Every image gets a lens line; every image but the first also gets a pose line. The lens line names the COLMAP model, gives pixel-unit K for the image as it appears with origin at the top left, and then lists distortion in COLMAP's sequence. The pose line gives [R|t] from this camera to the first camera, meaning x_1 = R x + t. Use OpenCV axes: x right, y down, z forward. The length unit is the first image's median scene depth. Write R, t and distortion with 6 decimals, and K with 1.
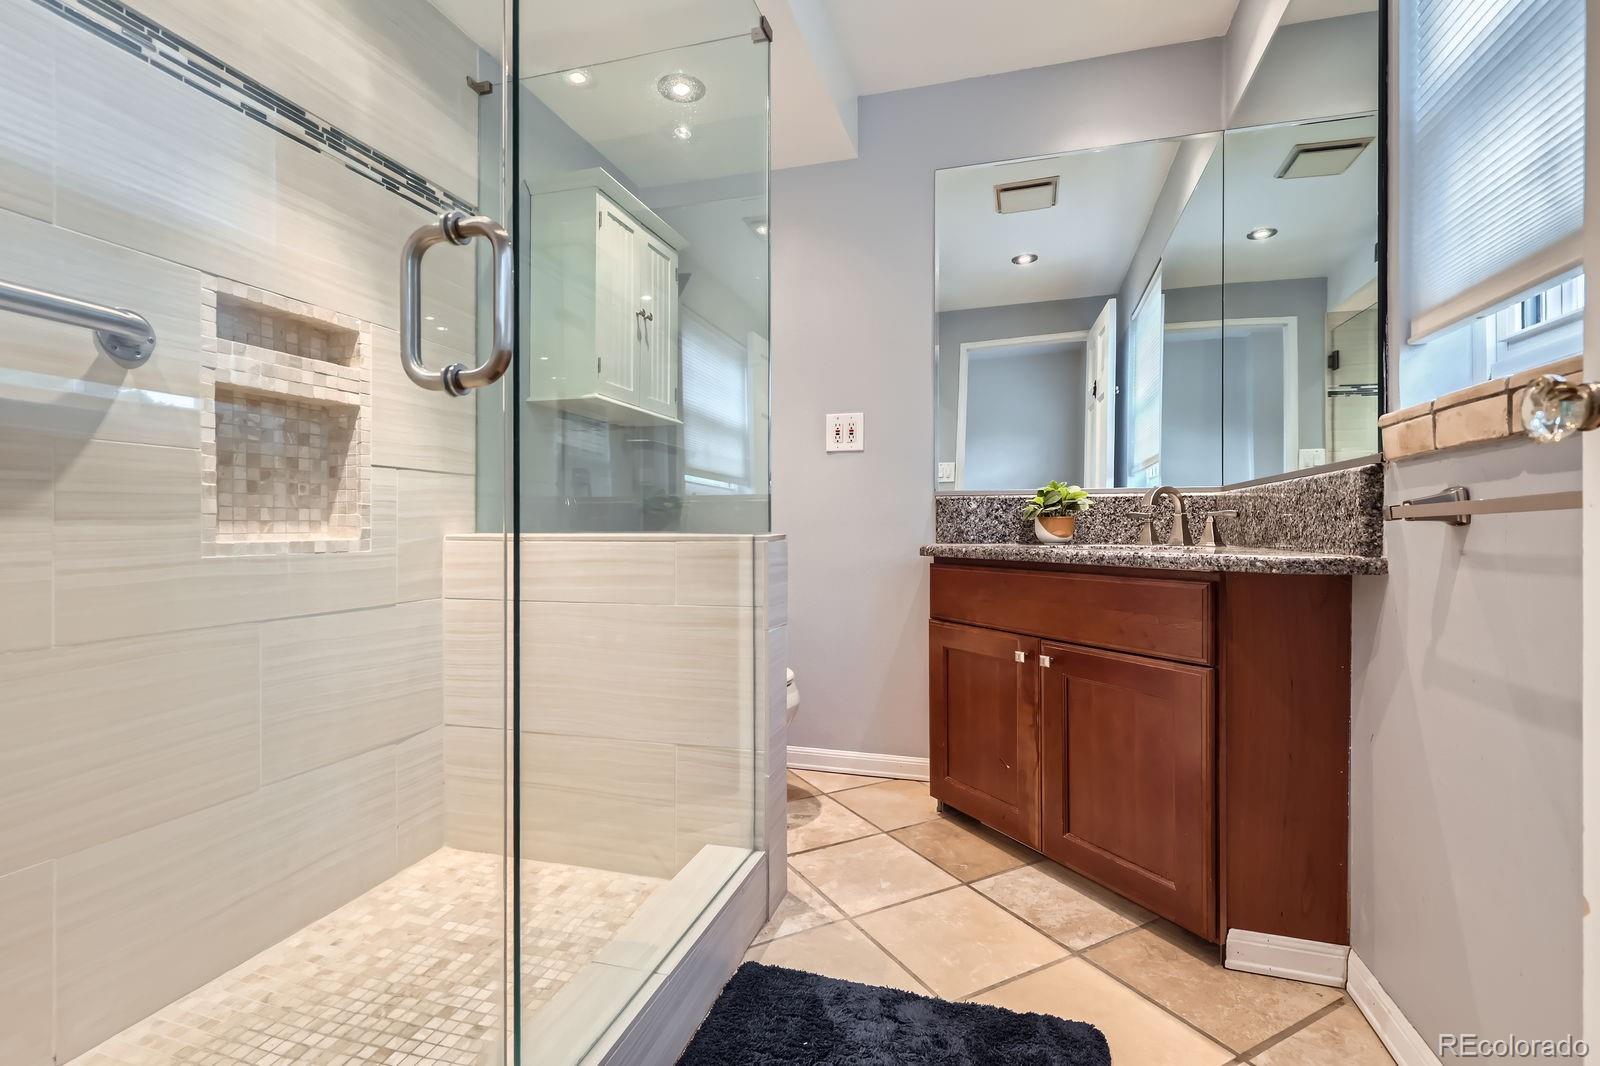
lens RADIAL K [[722.0, 0, 798.4], [0, 722.0, 527.7], [0, 0, 1]] dist [0.002425, 0.000436]
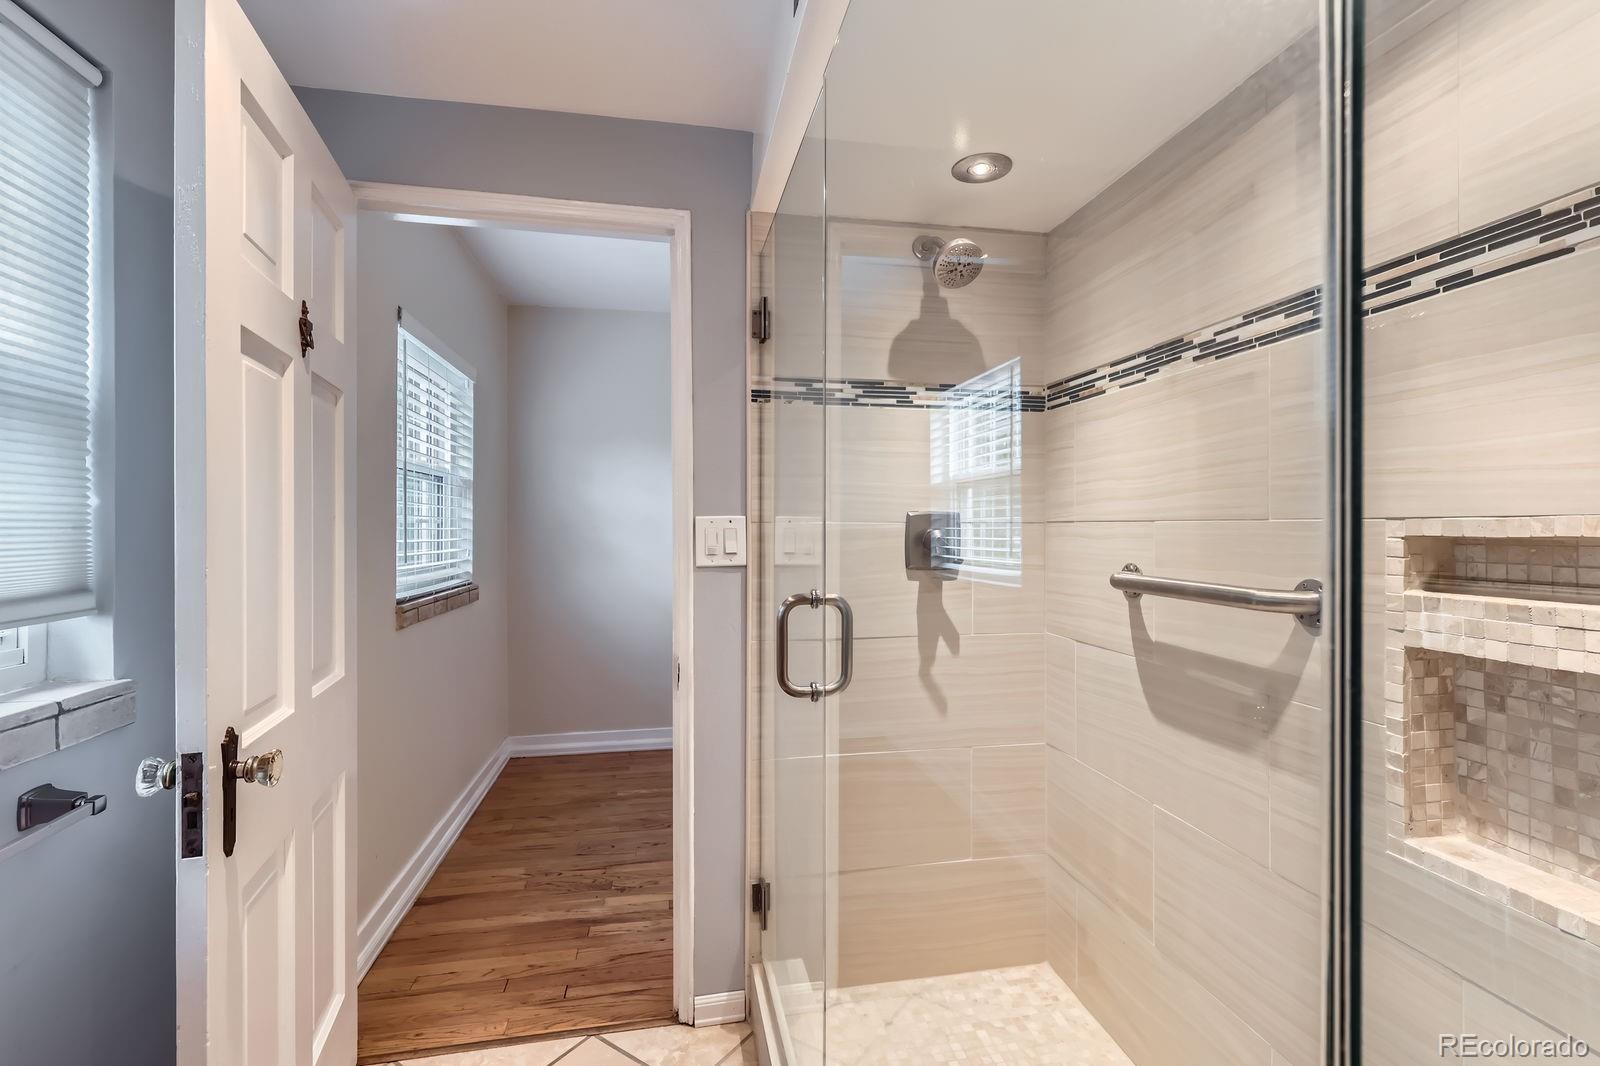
lens RADIAL K [[722.0, 0, 797.7], [0, 722.0, 526.8], [0, 0, 1]] dist [0.002425, 0.000436]
pose [[-0.883842, -0.000804, -0.467785, 0.177404], [-0.002682, 0.999991, 0.003349, -0.314925], [0.467778, 0.004214, -0.883836, 1.304798]]
